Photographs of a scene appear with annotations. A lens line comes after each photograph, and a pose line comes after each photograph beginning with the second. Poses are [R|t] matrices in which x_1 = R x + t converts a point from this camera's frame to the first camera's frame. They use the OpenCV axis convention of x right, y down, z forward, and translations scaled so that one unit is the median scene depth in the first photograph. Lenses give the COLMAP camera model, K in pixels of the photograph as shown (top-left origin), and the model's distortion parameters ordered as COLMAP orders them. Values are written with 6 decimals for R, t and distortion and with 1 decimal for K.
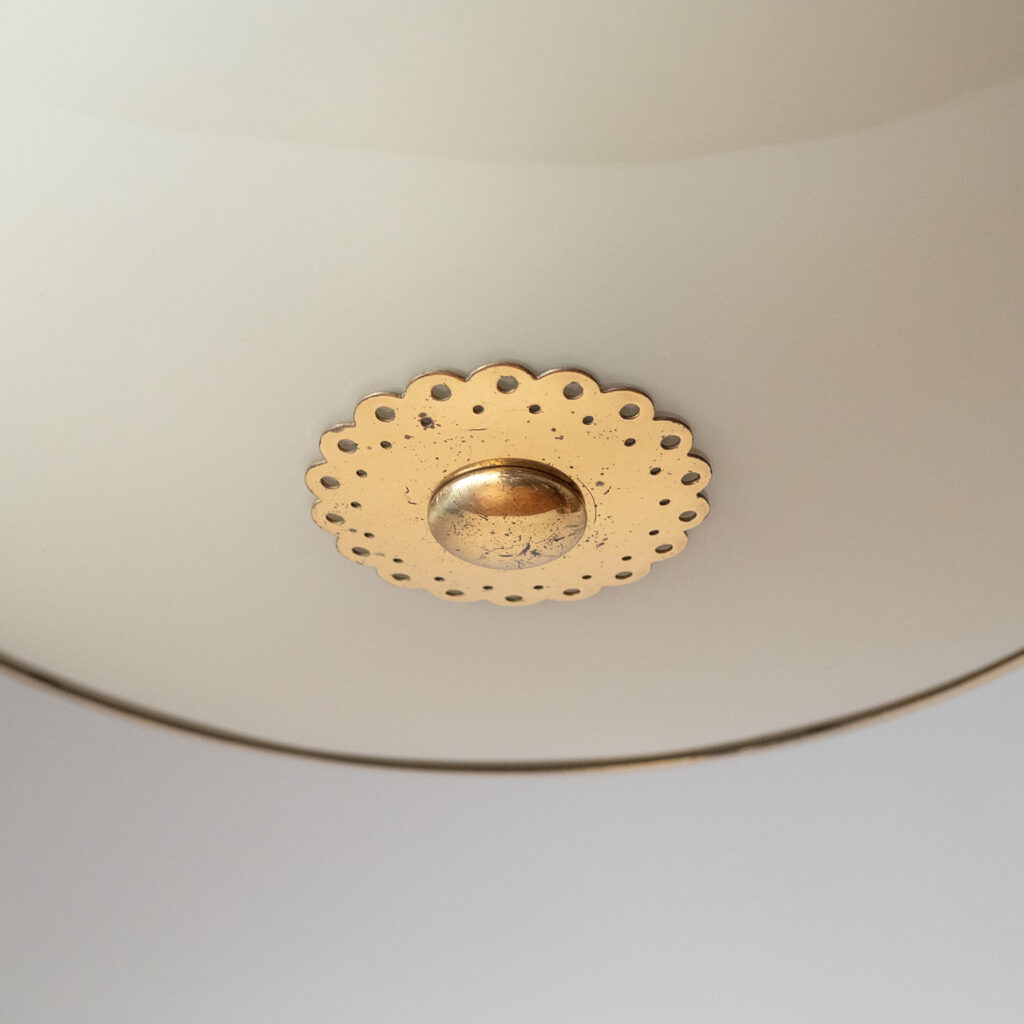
lens RADIAL K [[1893.2, 0, 514.2], [0, 1893.2, 511.7], [0, 0, 1]] dist [0.057269, 0.000000]
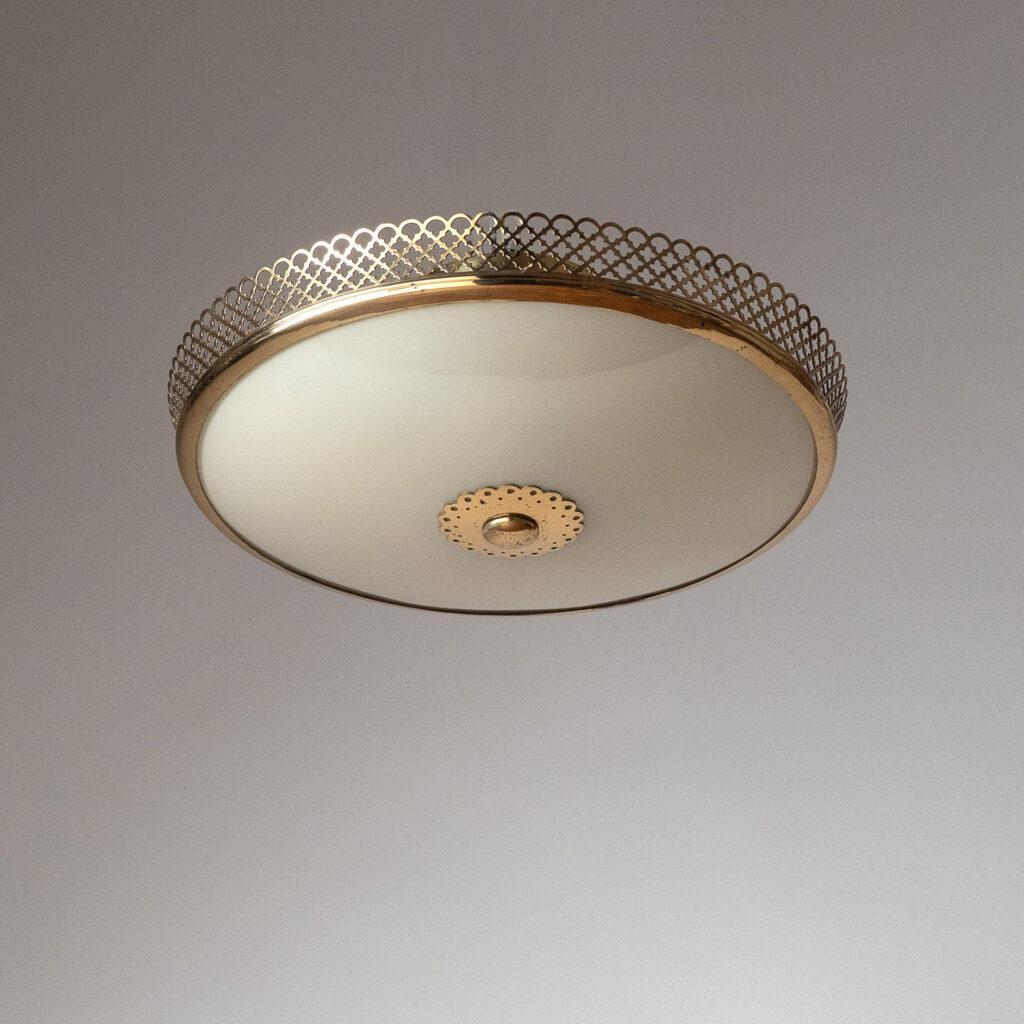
lens RADIAL K [[1893.2, 0, 503.7], [0, 1893.2, 503.3], [0, 0, 1]] dist [0.057269, 0.000000]
pose [[0.999983, -0.005465, -0.001842, -0.008743], [0.005619, 0.995158, 0.098132, -0.315831], [0.001297, -0.098141, 0.995172, -1.788609]]
